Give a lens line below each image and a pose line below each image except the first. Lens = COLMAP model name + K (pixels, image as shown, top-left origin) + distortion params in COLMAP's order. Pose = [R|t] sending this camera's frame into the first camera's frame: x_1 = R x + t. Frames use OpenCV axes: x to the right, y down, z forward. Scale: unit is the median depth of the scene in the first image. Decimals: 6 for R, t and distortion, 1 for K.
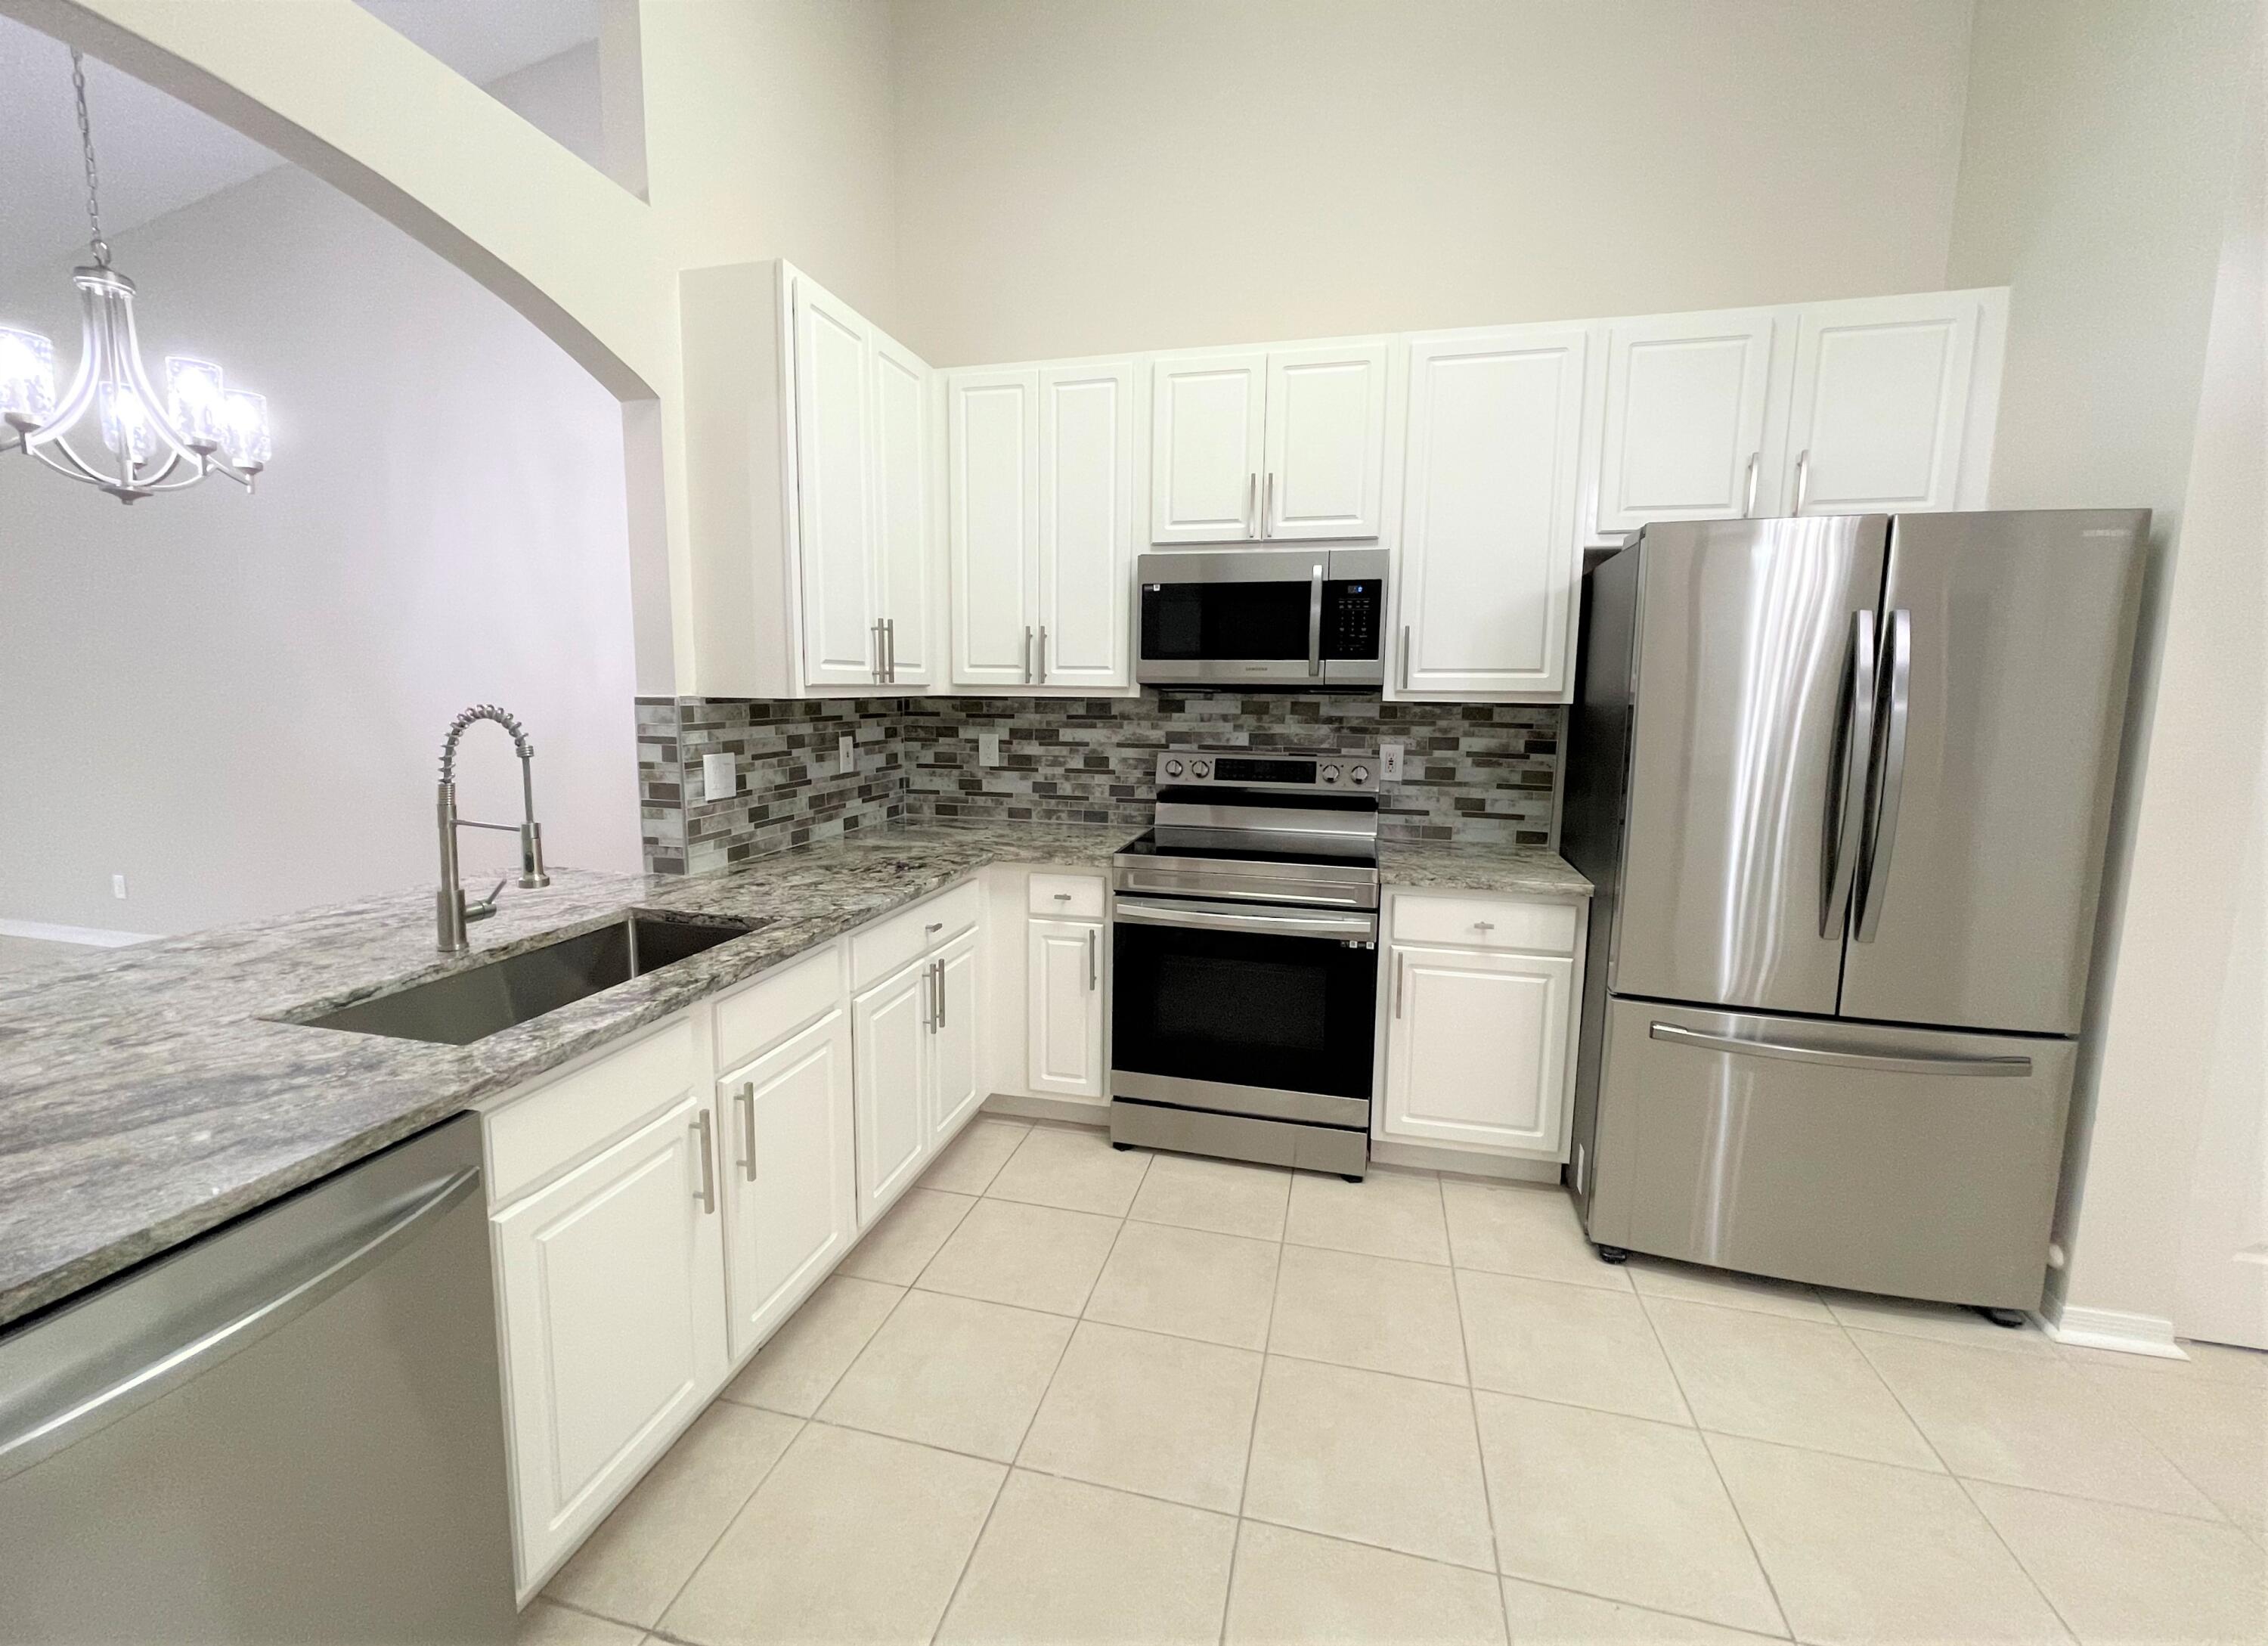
lens RADIAL K [[929.3, 0, 1134.0], [0, 929.3, 800.4], [0, 0, 1]] dist [0.001390, 0.000085]
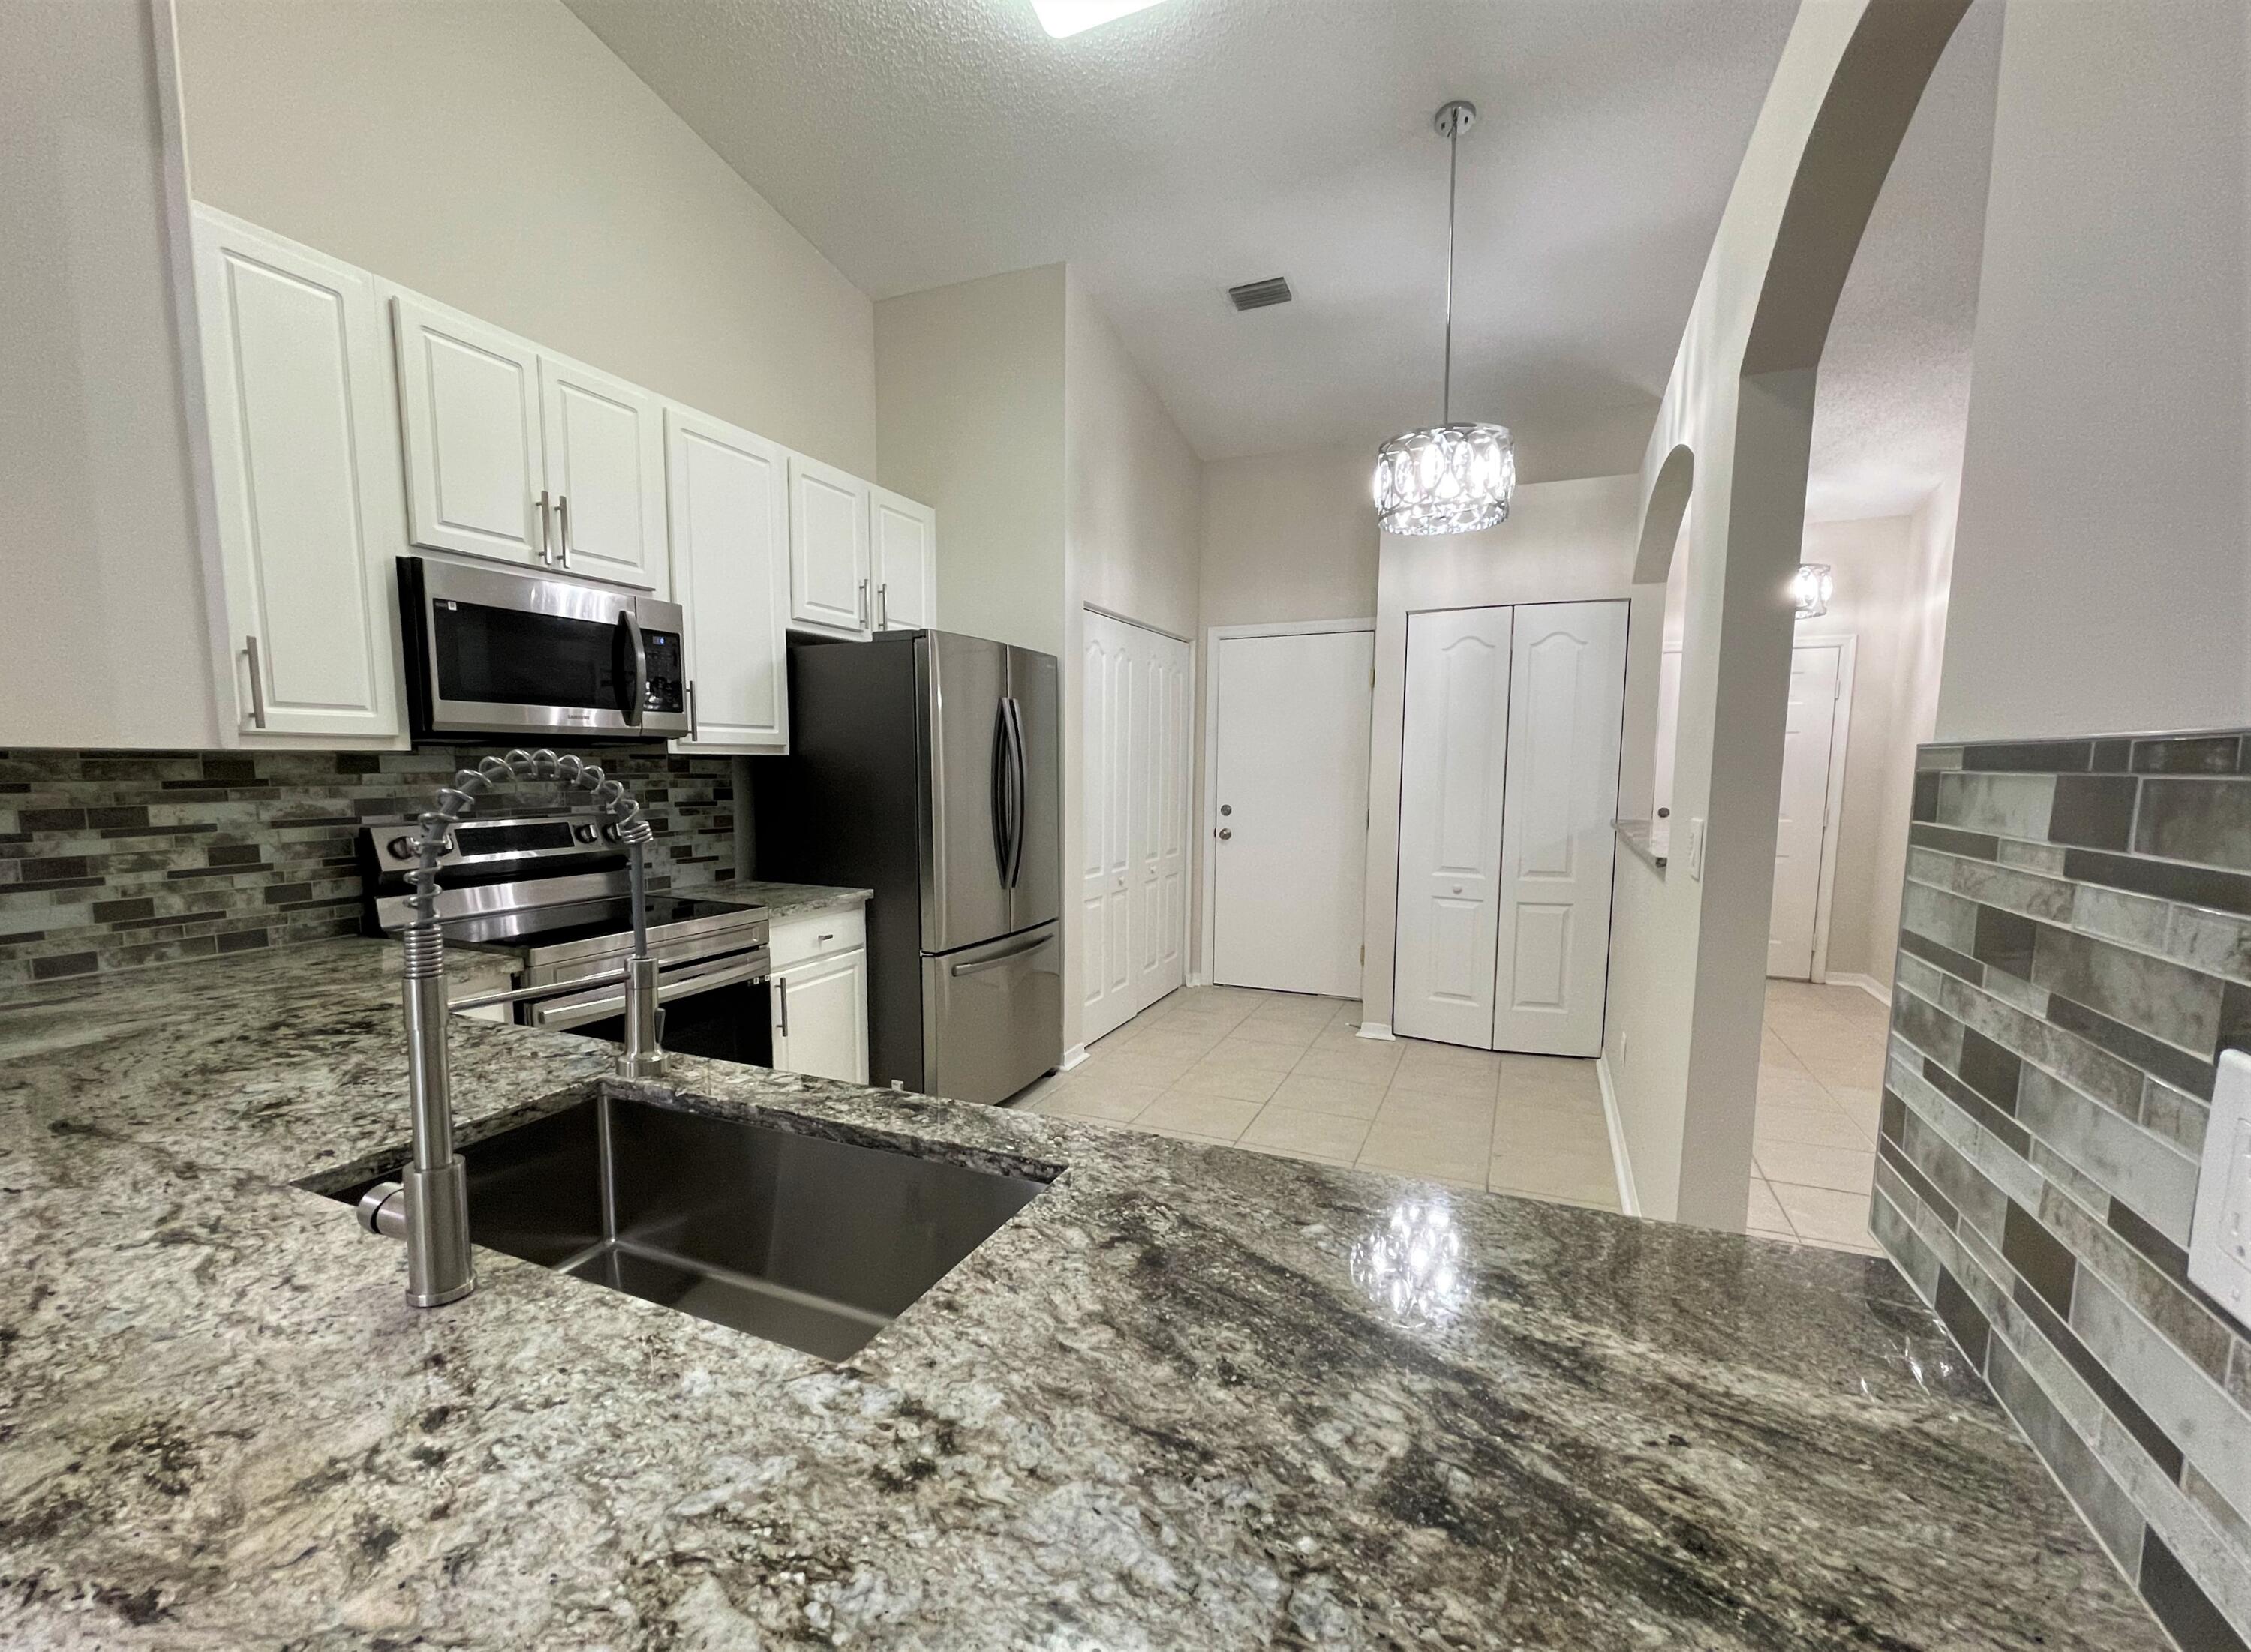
lens RADIAL K [[959.2, 0, 1089.6], [0, 959.2, 868.8], [0, 0, 1]] dist [-0.000798, 0.001075]
pose [[0.190002, -0.120679, 0.974339, -0.643856], [0.118582, 0.987972, 0.099244, -0.031008], [-0.974596, 0.096683, 0.202027, 0.338811]]
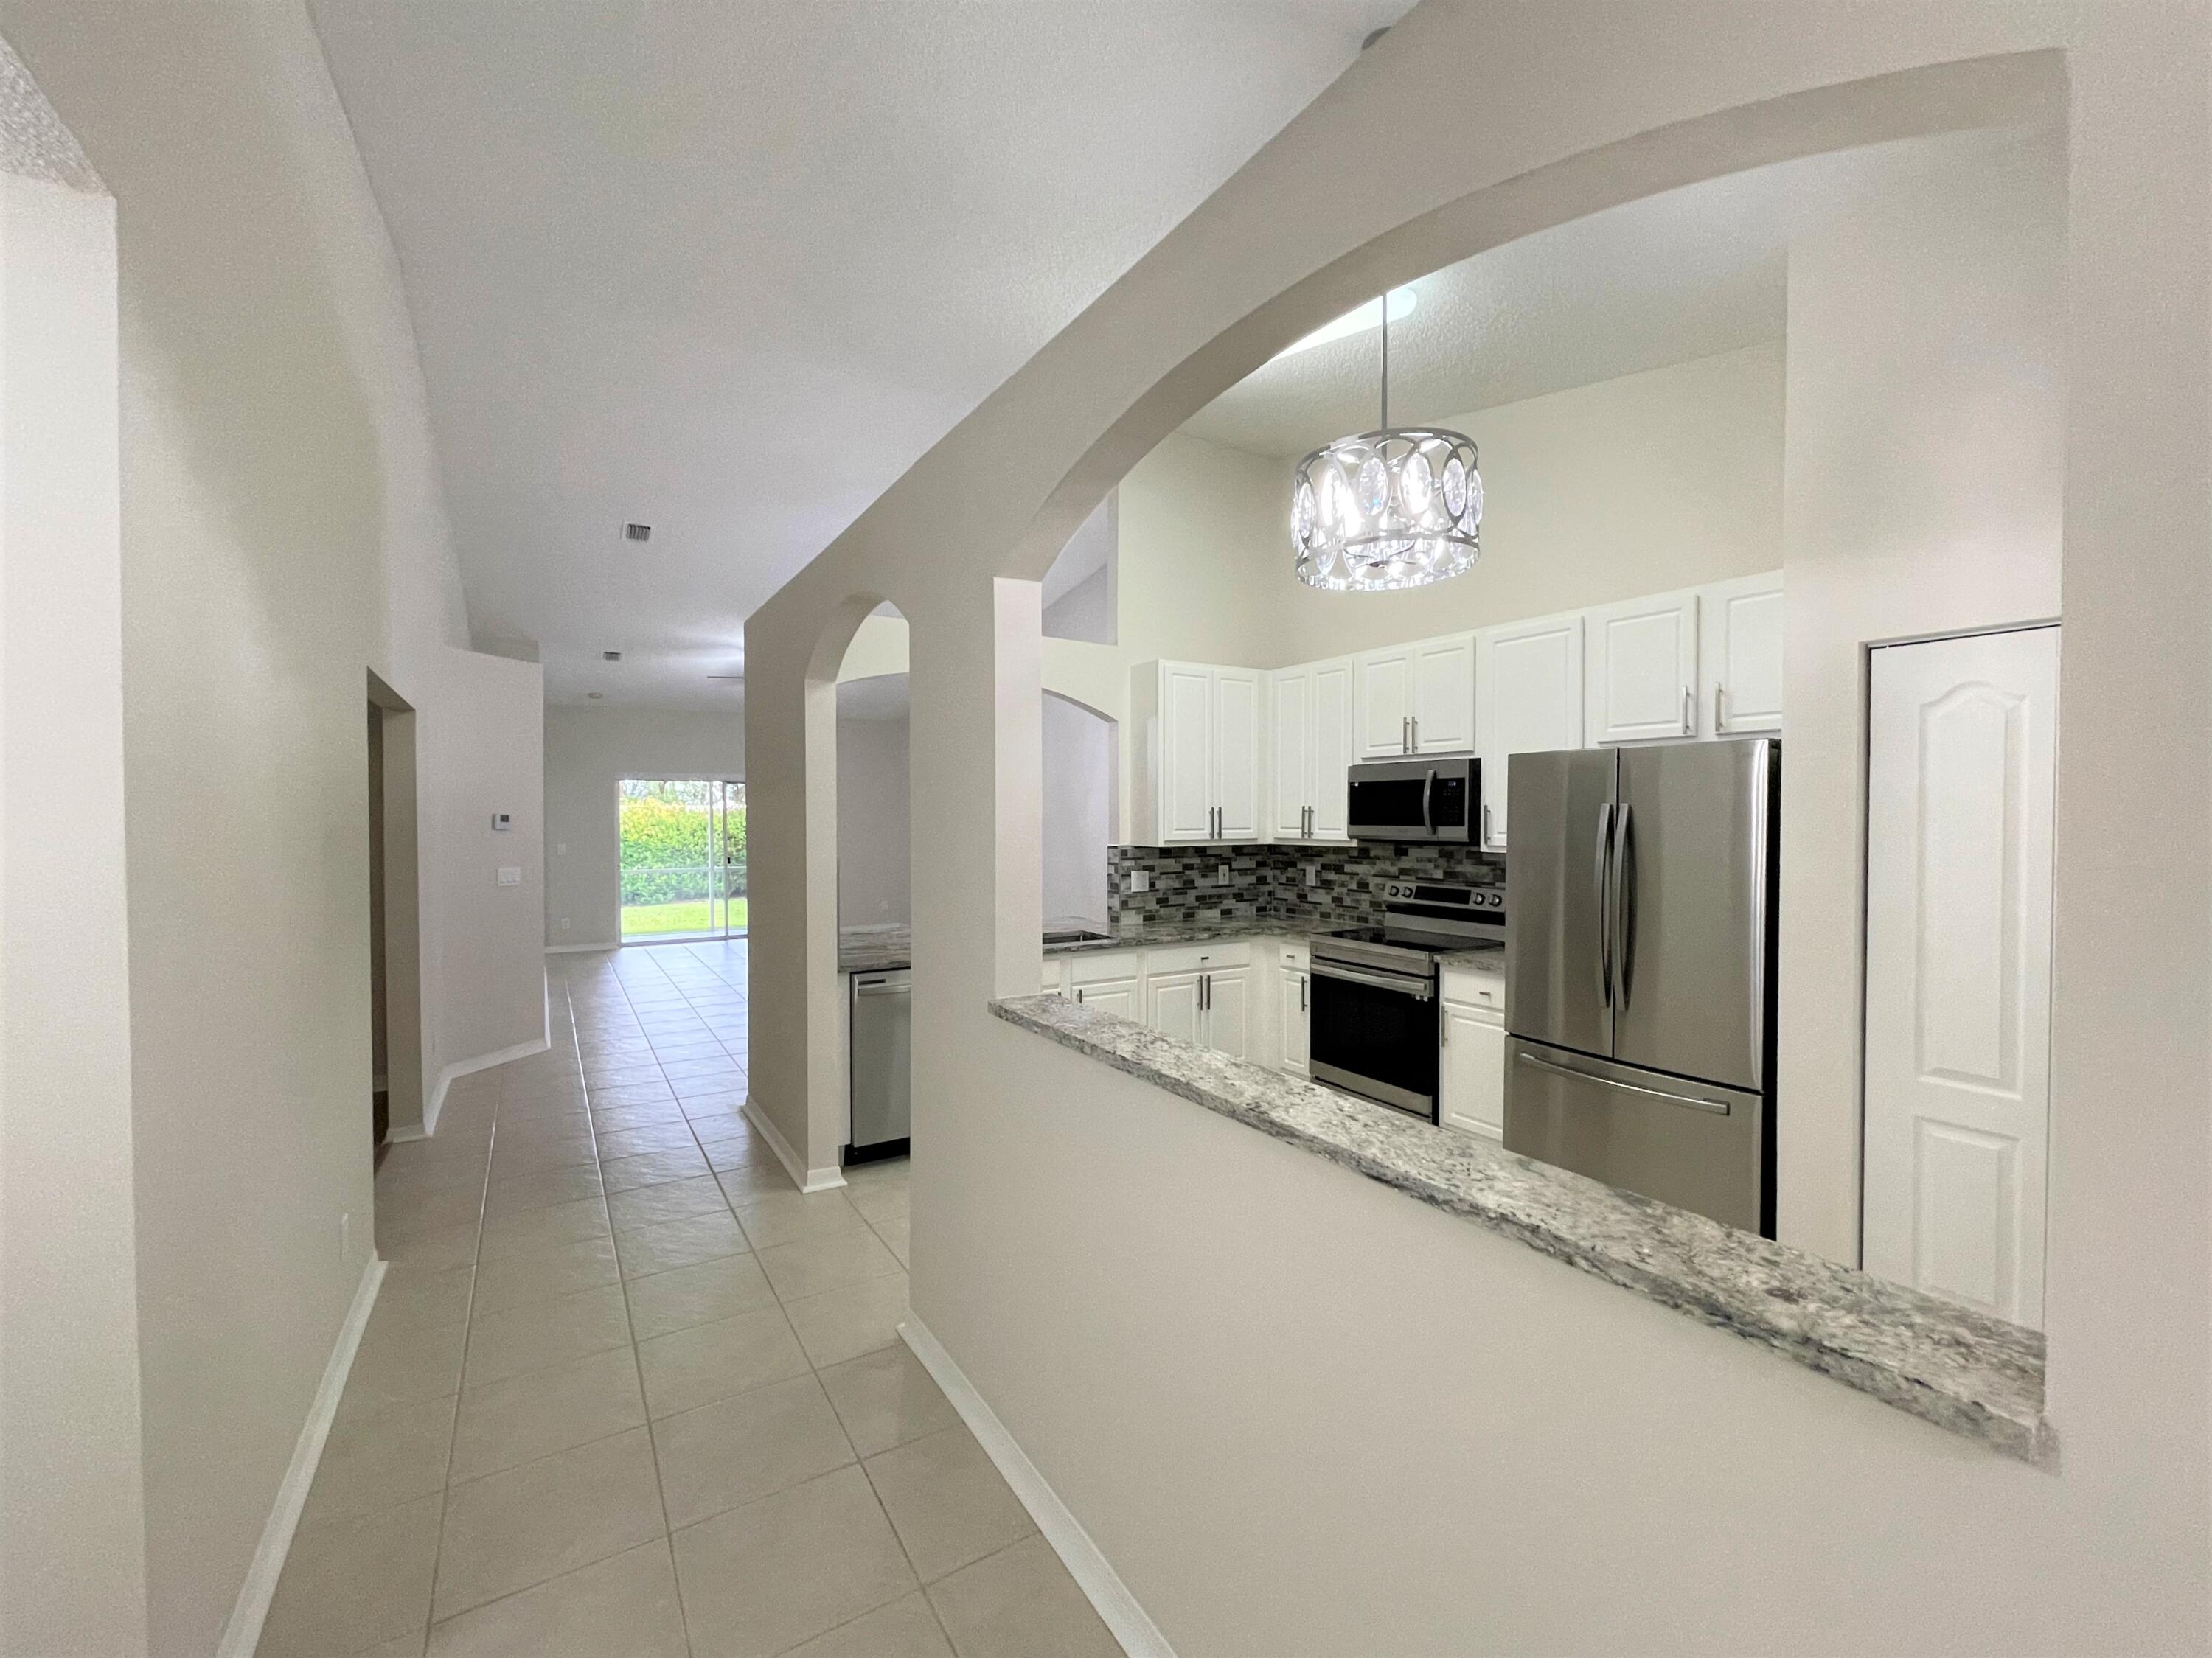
lens RADIAL K [[903.6, 0, 1084.0], [0, 903.6, 825.7], [0, 0, 1]] dist [-0.017785, -0.000114]
pose [[0.701712, -0.003349, -0.712453, 0.831413], [-0.078147, 0.993594, -0.081639, 0.023736], [0.708162, 0.112963, 0.696955, -0.501758]]
